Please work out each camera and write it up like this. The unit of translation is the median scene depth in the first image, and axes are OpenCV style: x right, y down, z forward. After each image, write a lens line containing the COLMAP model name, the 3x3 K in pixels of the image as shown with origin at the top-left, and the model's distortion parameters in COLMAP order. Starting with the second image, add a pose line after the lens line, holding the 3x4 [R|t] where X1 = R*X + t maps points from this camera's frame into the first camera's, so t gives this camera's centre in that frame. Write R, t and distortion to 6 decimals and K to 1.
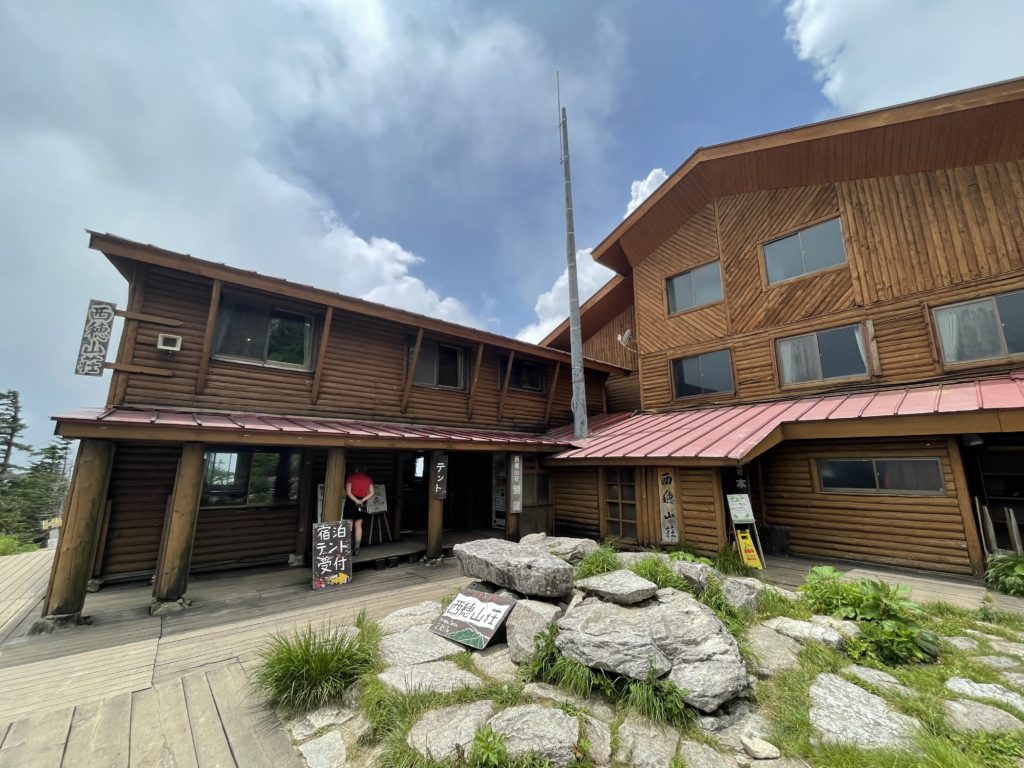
lens RADIAL K [[408.8, 0, 514.2], [0, 408.8, 379.5], [0, 0, 1]] dist [-0.006488, -0.001033]
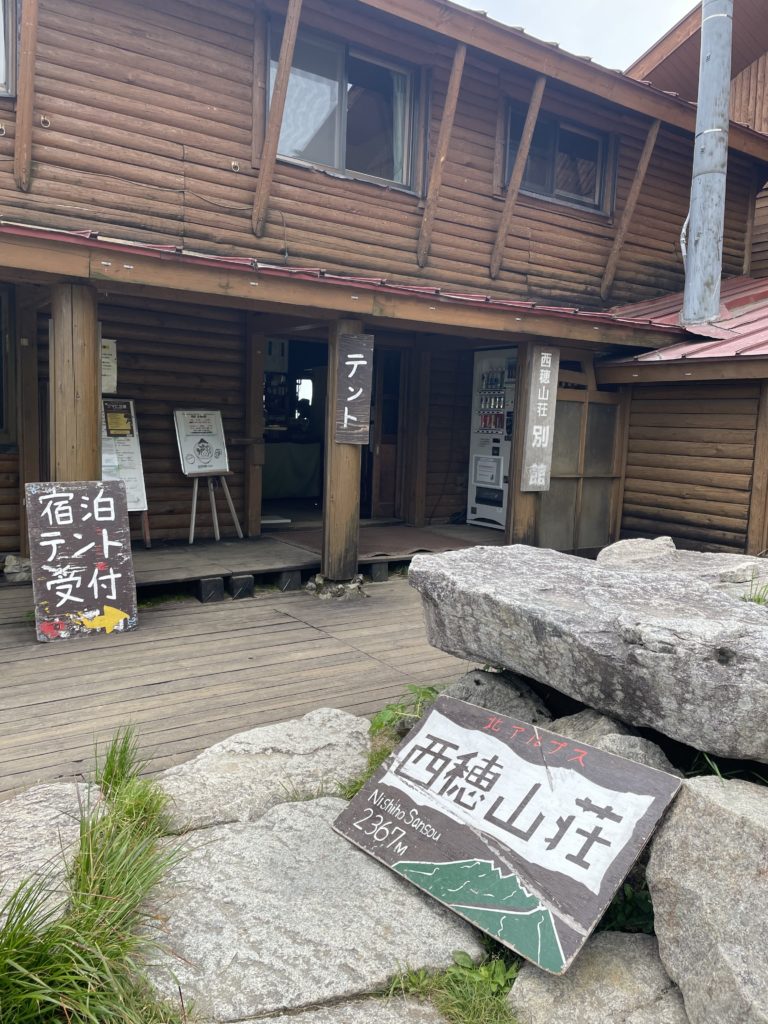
lens RADIAL K [[771.9, 0, 389.3], [0, 771.9, 505.8], [0, 0, 1]] dist [0.055874, -0.038585]
pose [[0.992400, 0.050103, -0.112396, -0.057742], [-0.012573, 0.949864, 0.312411, 0.109061], [0.122414, -0.308623, 0.943274, 0.267901]]
